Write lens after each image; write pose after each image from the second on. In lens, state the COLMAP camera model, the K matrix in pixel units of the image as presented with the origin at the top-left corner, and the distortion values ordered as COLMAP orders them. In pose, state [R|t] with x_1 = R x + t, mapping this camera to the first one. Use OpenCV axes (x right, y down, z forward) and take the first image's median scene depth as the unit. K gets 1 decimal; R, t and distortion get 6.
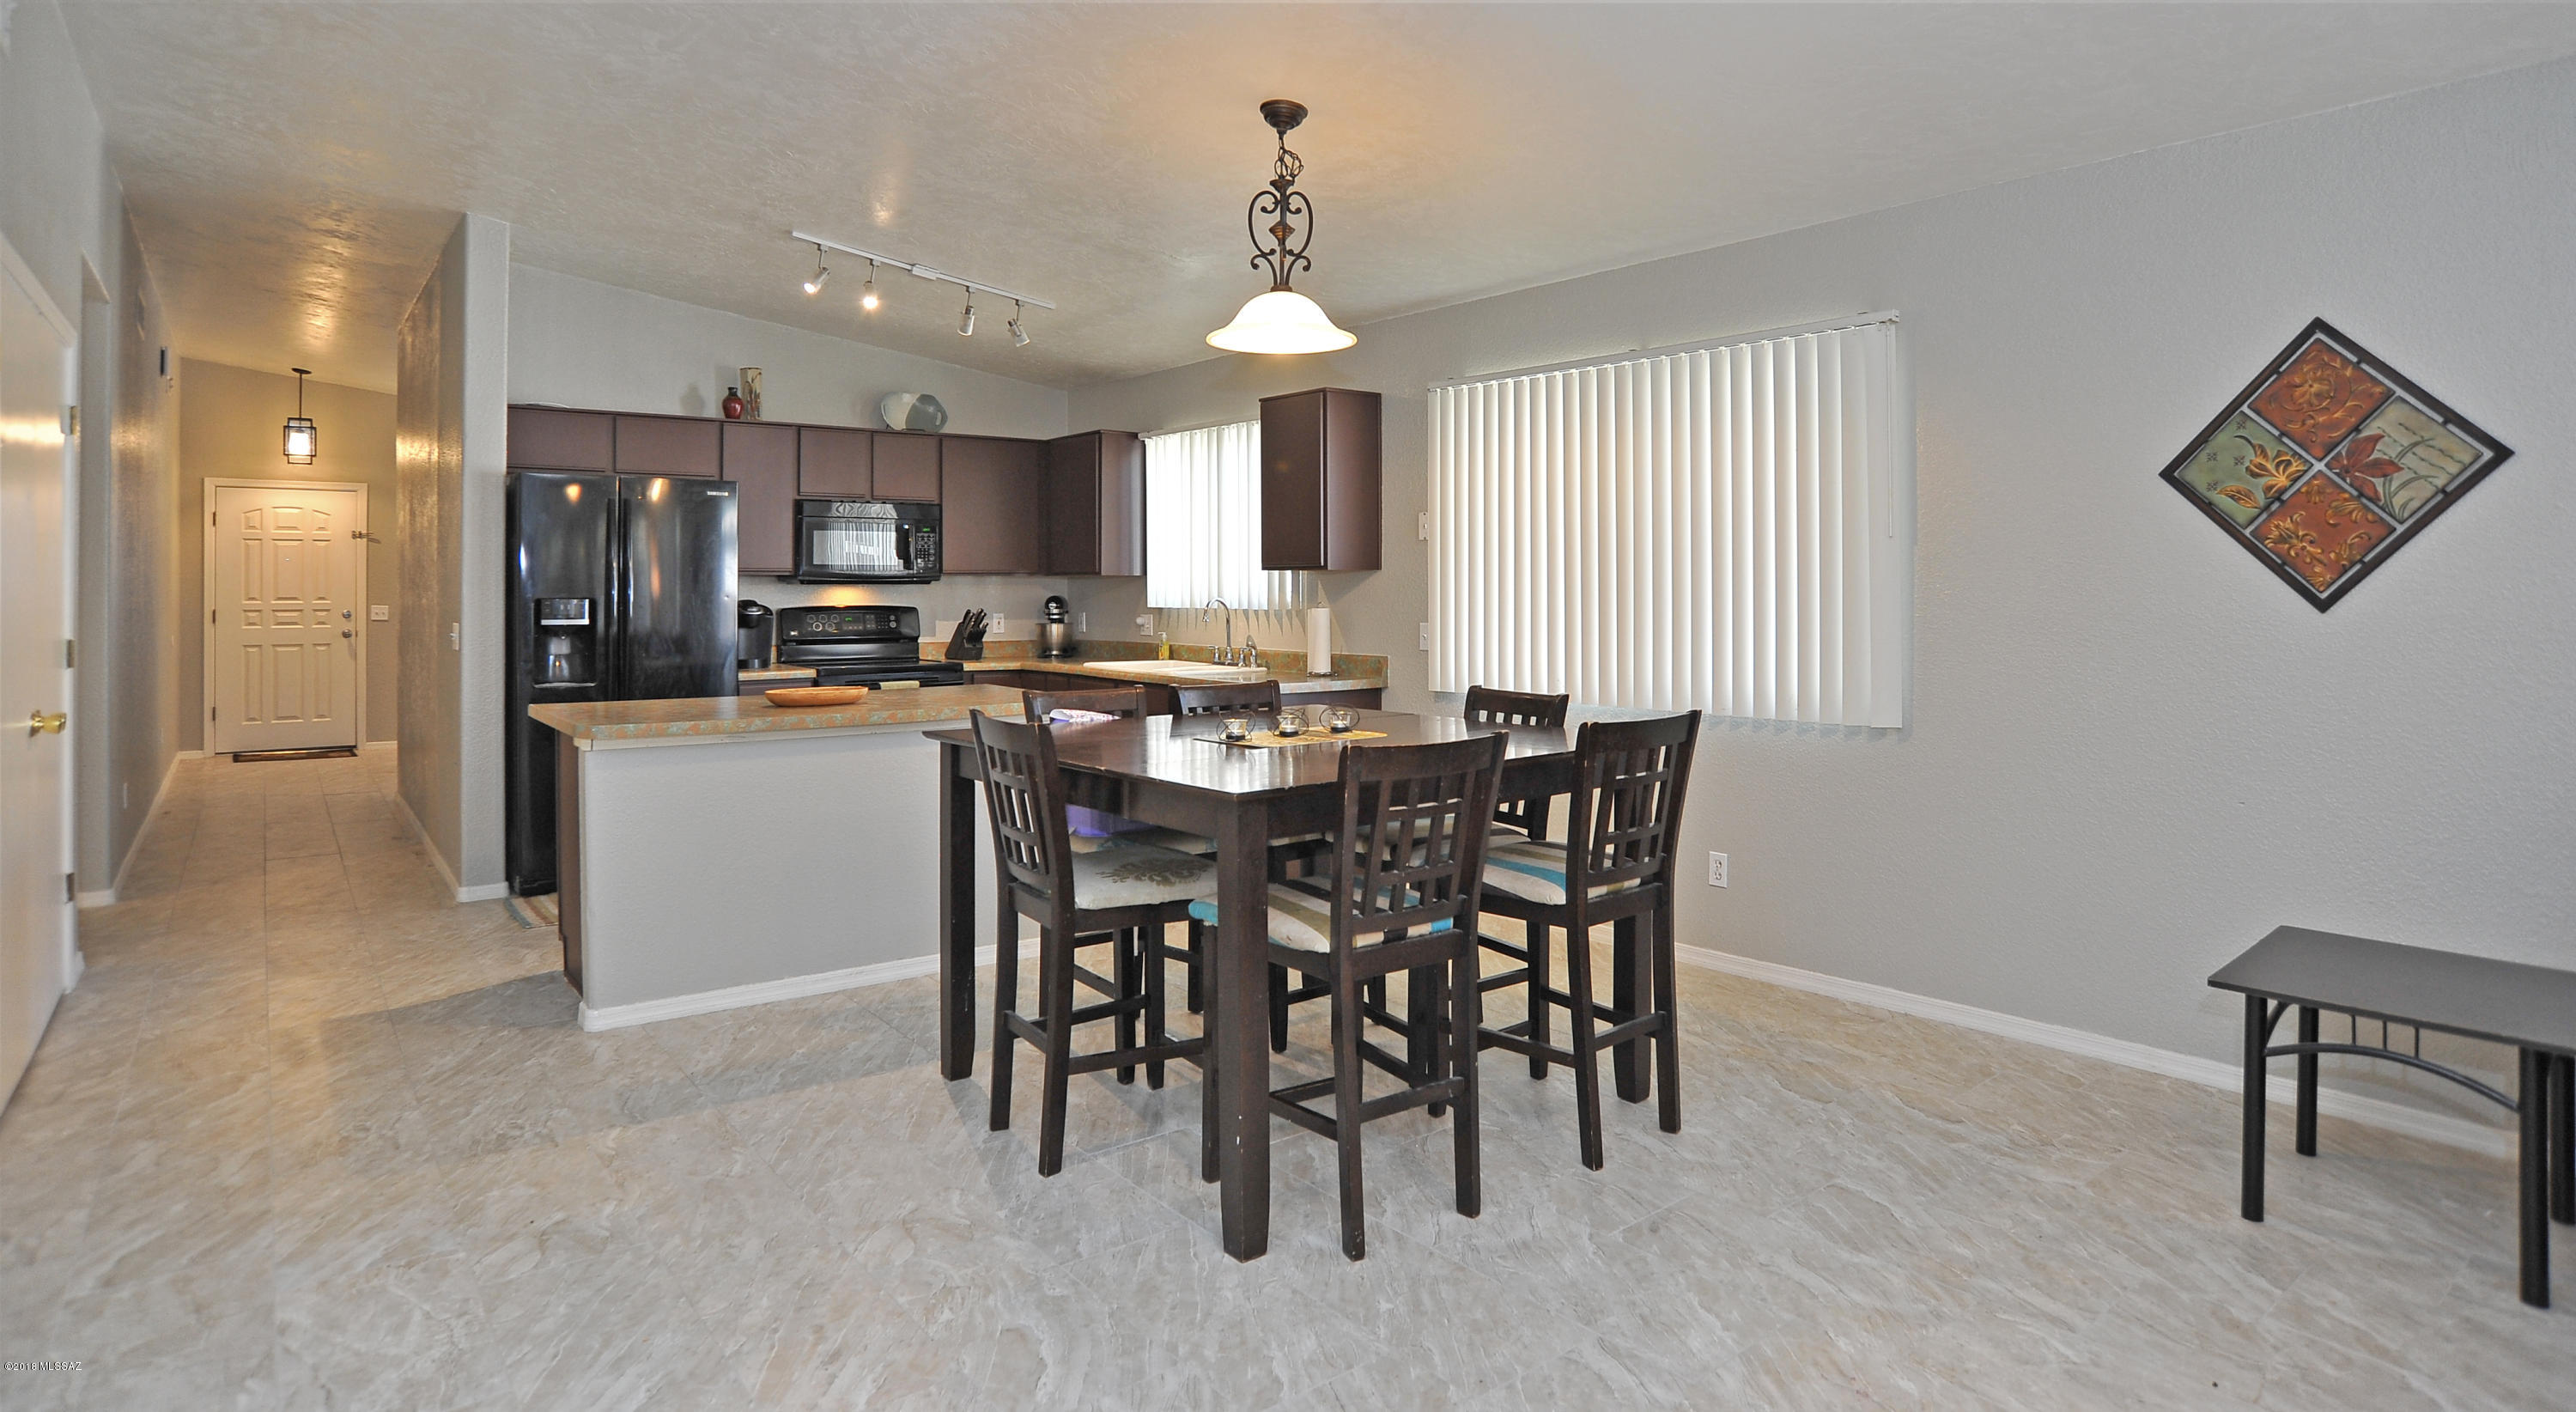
lens RADIAL K [[1347.7, 0, 1279.0], [0, 1347.7, 580.6], [0, 0, 1]] dist [-0.098330, 0.047784]
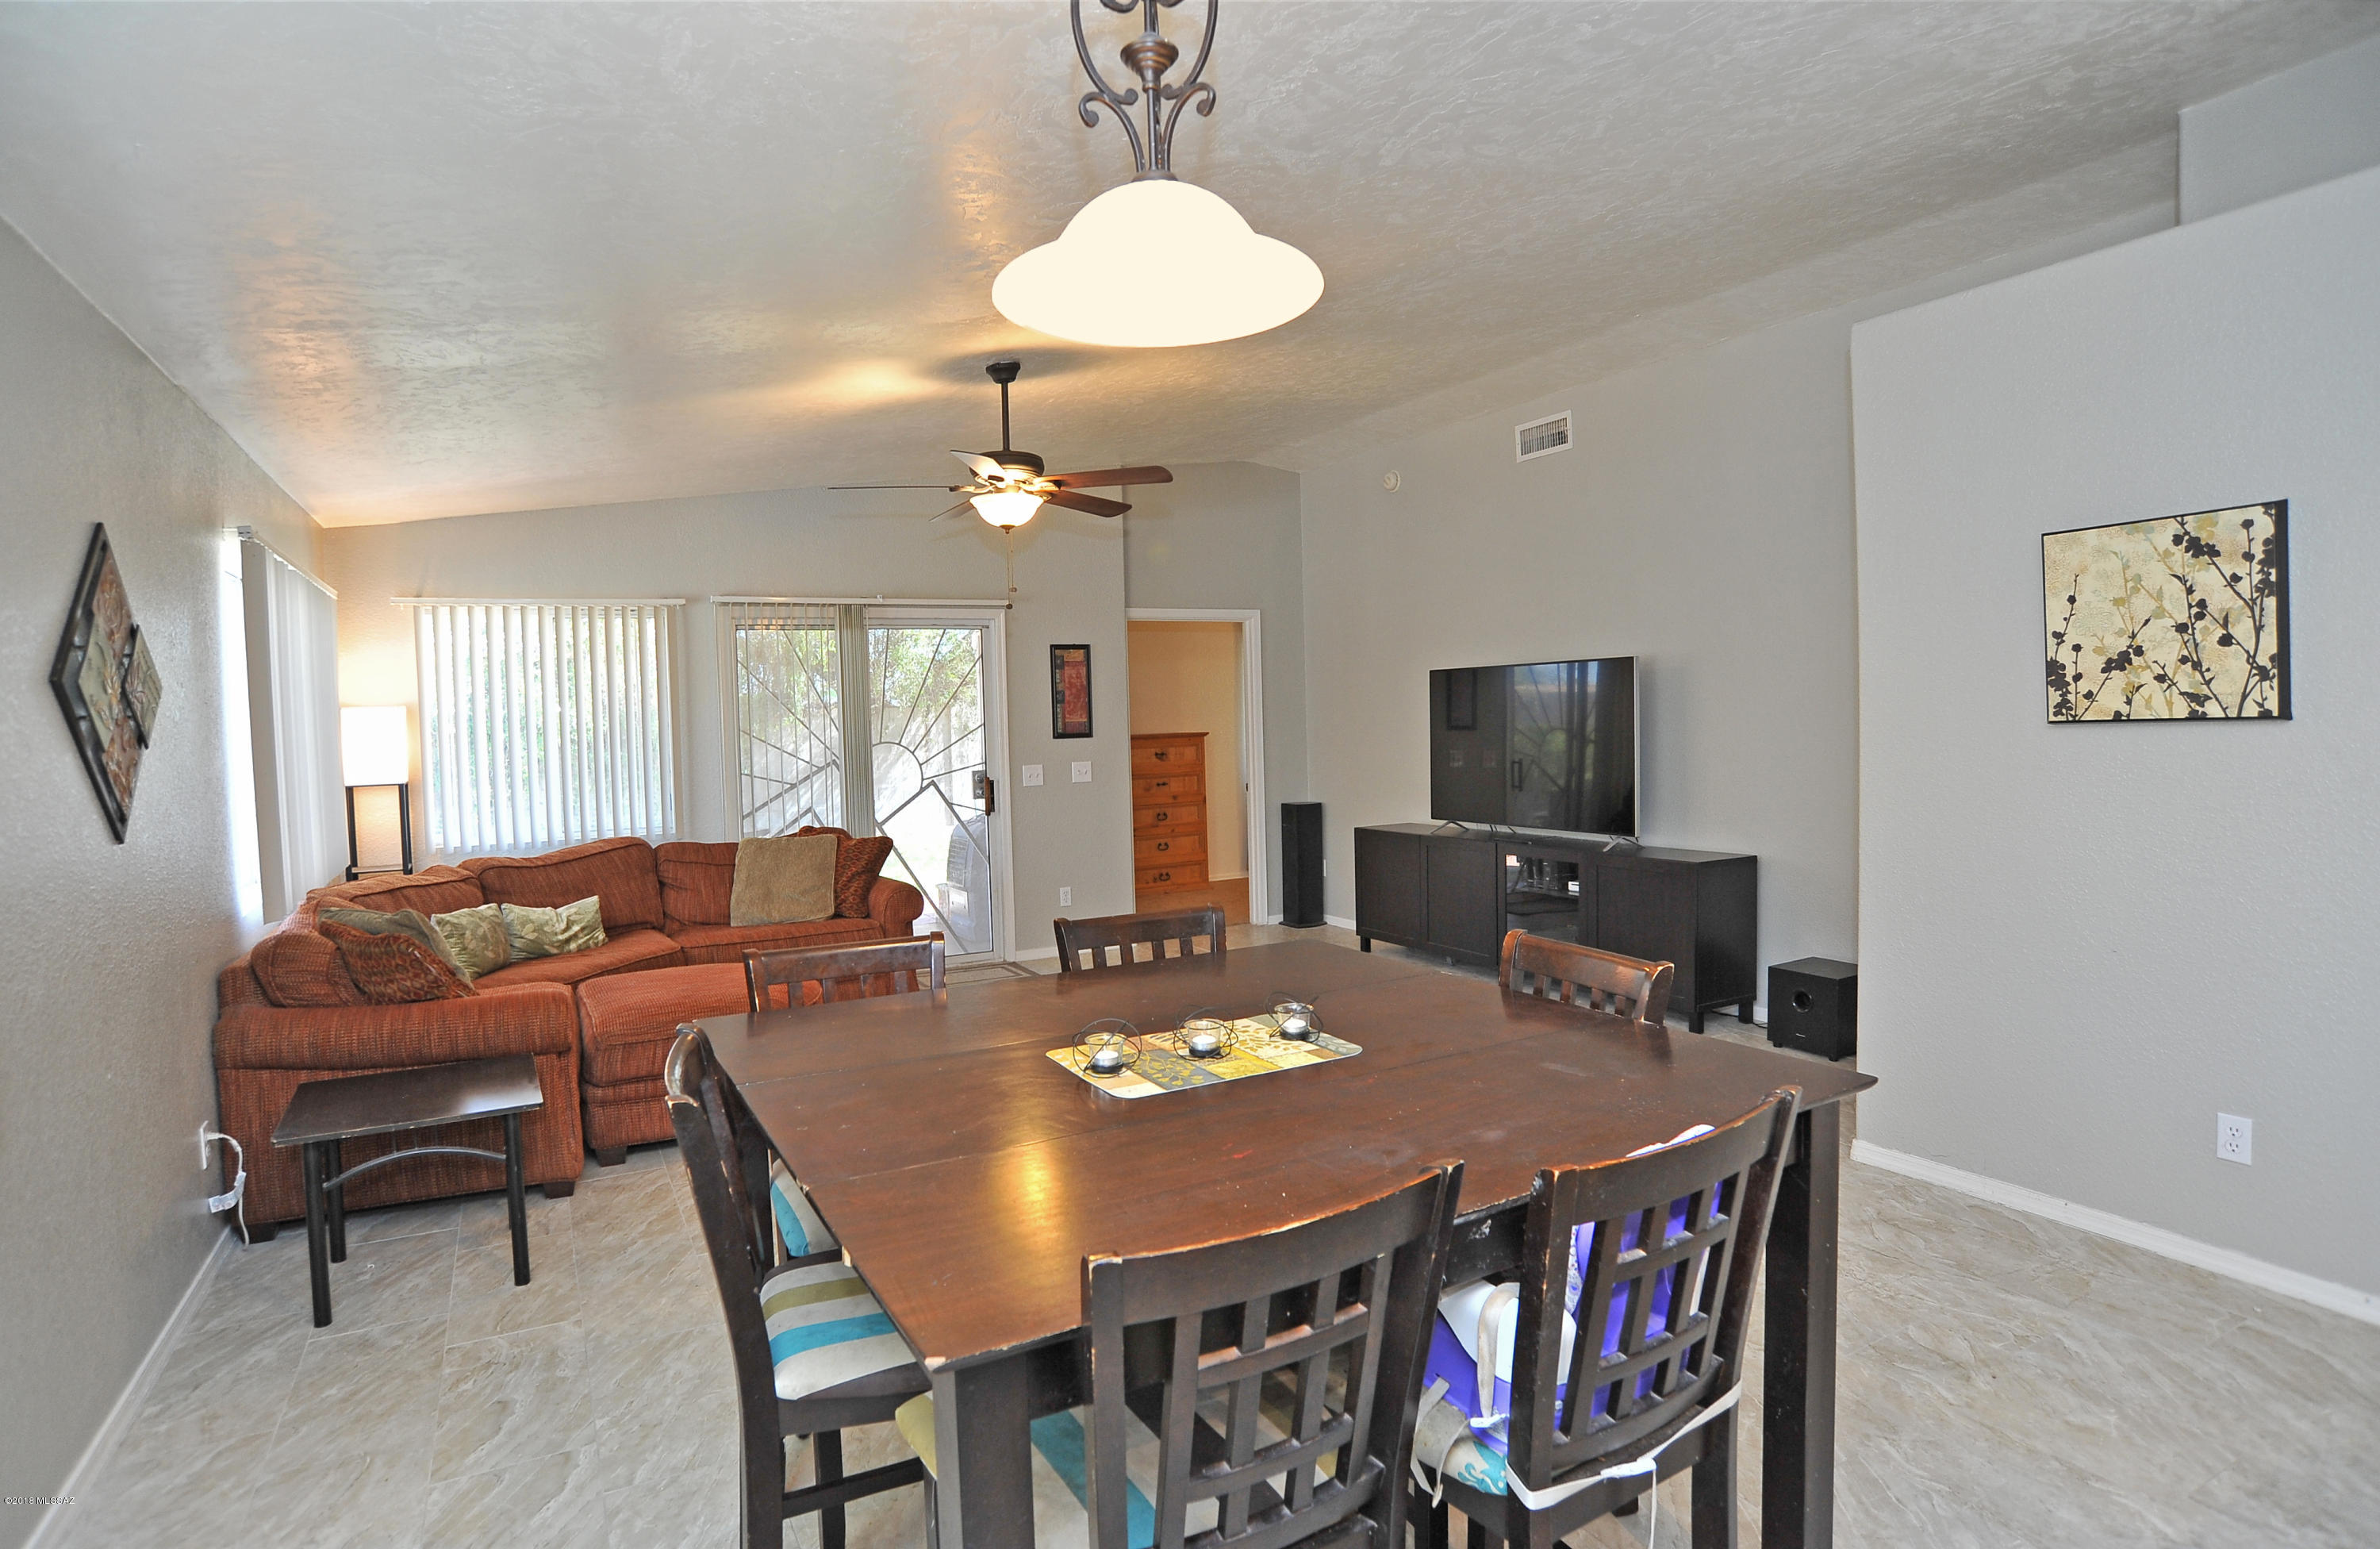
lens RADIAL K [[1239.7, 0, 1157.9], [0, 1239.7, 767.7], [0, 0, 1]] dist [-0.106689, 0.051070]
pose [[-0.982852, 0.021081, 0.183187, -0.047521], [0.028889, 0.998780, 0.040061, -0.023667], [-0.182119, 0.044666, -0.982261, 0.956843]]
